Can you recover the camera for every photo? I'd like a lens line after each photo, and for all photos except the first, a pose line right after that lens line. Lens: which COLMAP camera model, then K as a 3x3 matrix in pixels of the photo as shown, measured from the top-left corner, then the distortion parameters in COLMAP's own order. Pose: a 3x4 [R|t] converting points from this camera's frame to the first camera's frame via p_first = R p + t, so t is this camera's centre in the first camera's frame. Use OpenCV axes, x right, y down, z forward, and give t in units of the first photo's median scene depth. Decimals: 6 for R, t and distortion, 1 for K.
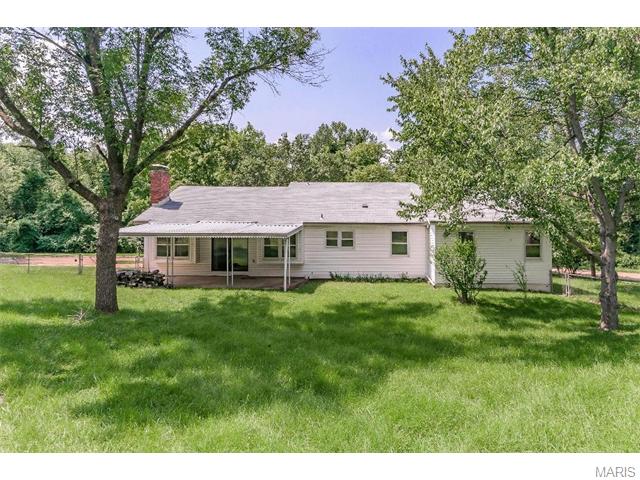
lens RADIAL K [[375.3, 0, 320.7], [0, 375.3, 239.0], [0, 0, 1]] dist [-0.032103, -0.000452]
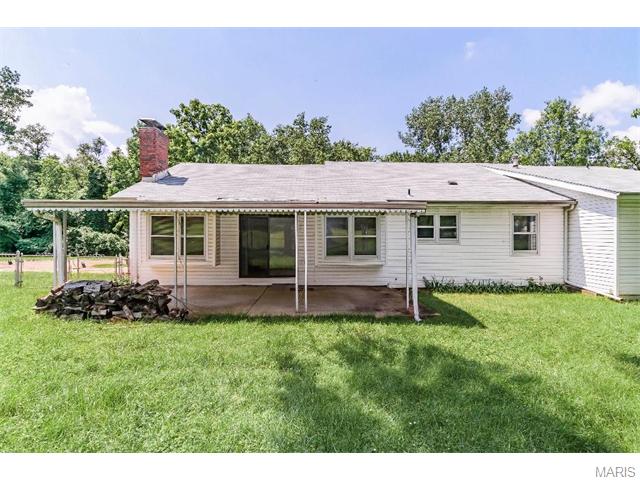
lens RADIAL K [[344.4, 0, 319.5], [0, 344.4, 240.6], [0, 0, 1]] dist [-0.019215, -0.000487]
pose [[0.998507, -0.004287, 0.054454, -0.187800], [0.004651, 0.999968, -0.006568, 0.026736], [-0.054425, 0.006812, 0.998495, 0.410469]]
